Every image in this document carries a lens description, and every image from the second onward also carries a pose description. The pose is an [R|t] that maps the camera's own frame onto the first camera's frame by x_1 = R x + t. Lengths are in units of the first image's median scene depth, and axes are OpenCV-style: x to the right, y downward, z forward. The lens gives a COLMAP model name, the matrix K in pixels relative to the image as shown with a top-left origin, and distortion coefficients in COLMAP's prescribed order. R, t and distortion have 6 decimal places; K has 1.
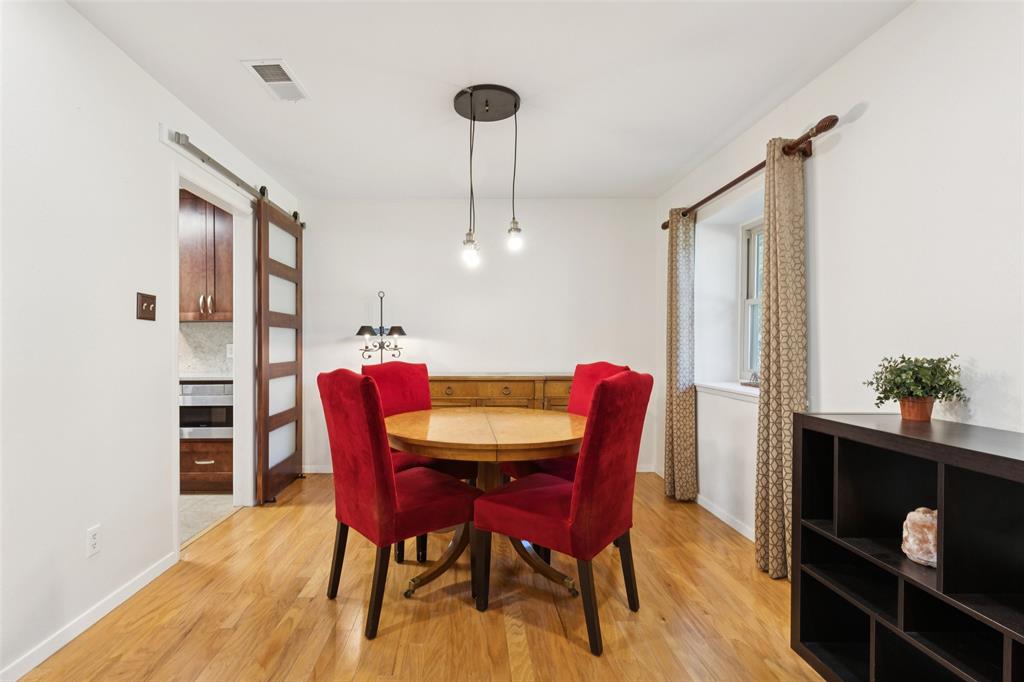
lens RADIAL K [[460.4, 0, 495.5], [0, 460.4, 348.5], [0, 0, 1]] dist [0.009418, -0.002049]
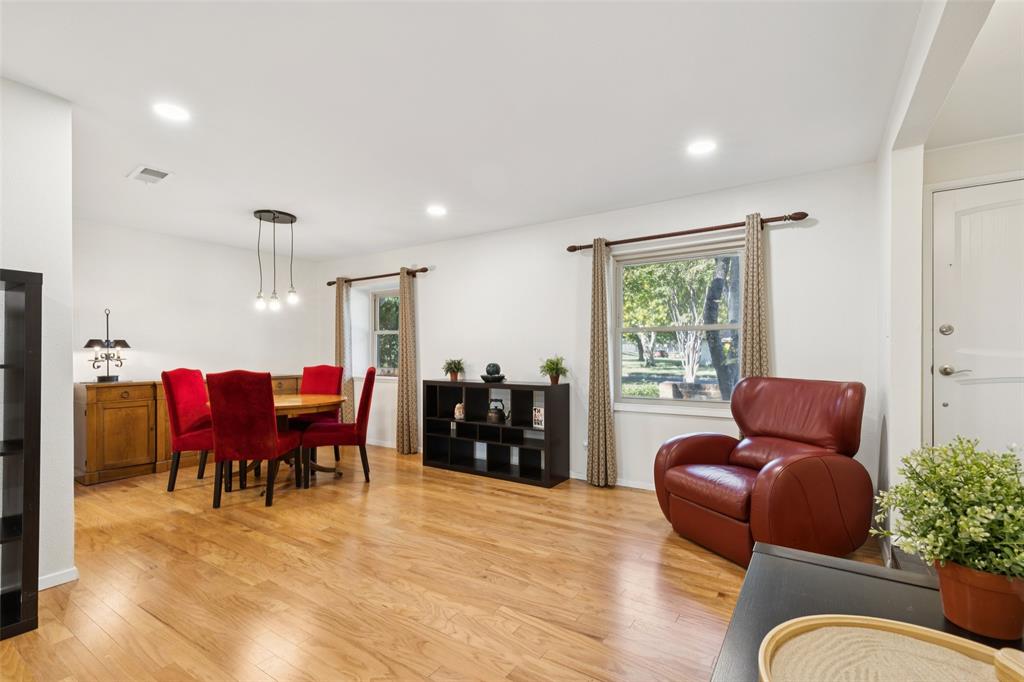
lens RADIAL K [[460.4, 0, 511.7], [0, 460.4, 349.4], [0, 0, 1]] dist [0.009418, -0.002049]
pose [[0.549004, 0.007524, 0.835786, -1.011983], [0.006548, 0.999890, -0.013302, -0.004129], [-0.835794, 0.012776, 0.548895, -0.708495]]
